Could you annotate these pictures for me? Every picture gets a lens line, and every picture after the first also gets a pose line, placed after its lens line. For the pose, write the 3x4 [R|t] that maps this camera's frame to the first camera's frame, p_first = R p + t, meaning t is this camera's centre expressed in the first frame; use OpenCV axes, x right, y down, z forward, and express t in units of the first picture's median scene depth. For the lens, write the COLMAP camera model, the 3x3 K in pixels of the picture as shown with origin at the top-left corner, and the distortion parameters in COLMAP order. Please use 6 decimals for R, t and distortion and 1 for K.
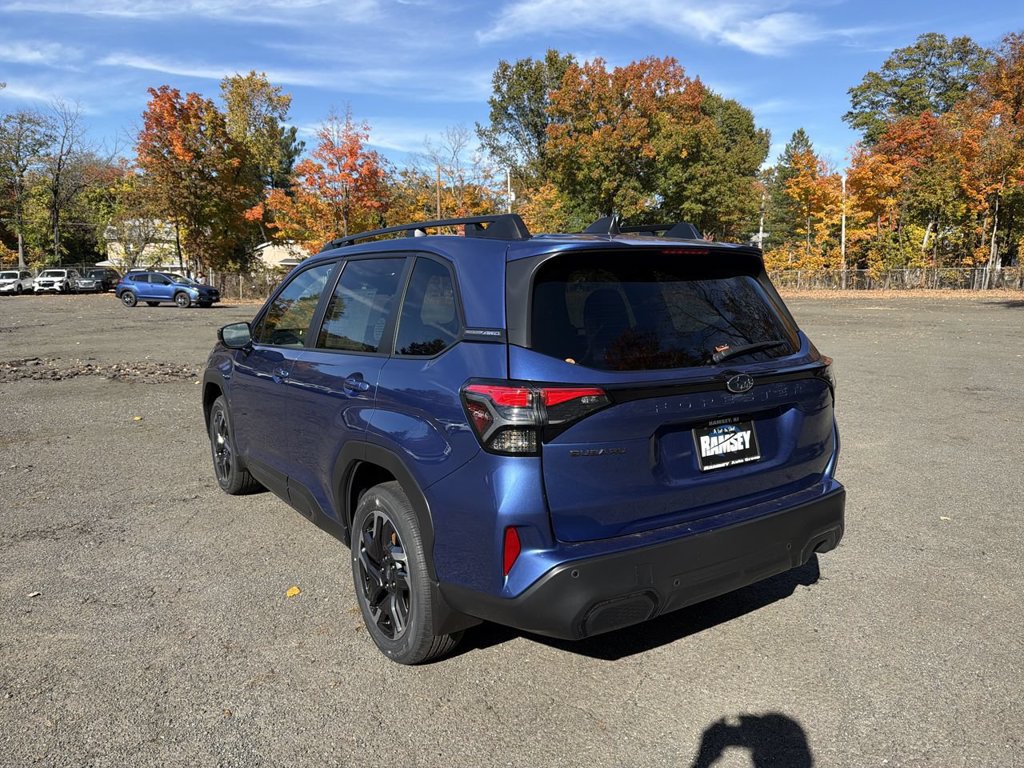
lens RADIAL K [[729.1, 0, 512.0], [0, 729.1, 384.0], [0, 0, 1]] dist [0.042336, -0.045702]
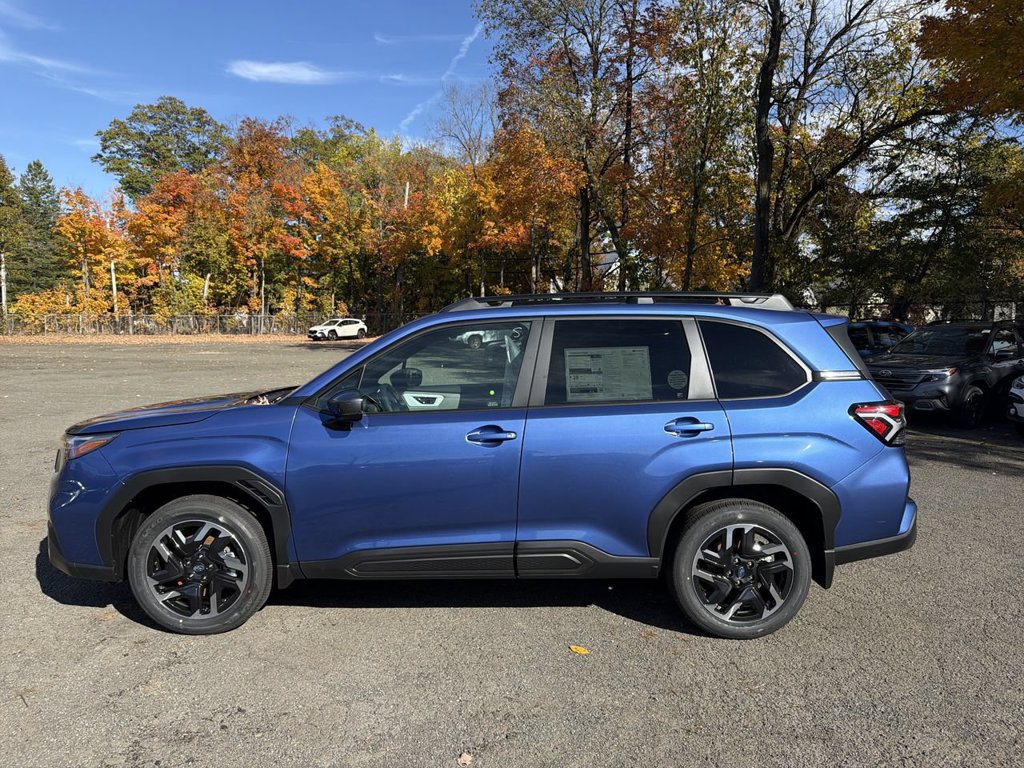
lens RADIAL K [[729.1, 0, 512.0], [0, 729.1, 384.0], [0, 0, 1]] dist [0.042336, -0.045702]
pose [[0.551384, -0.063612, 0.831823, -0.093370], [0.112533, 0.993647, 0.001393, -0.007268], [-0.826627, 0.092840, 0.555039, 0.039165]]
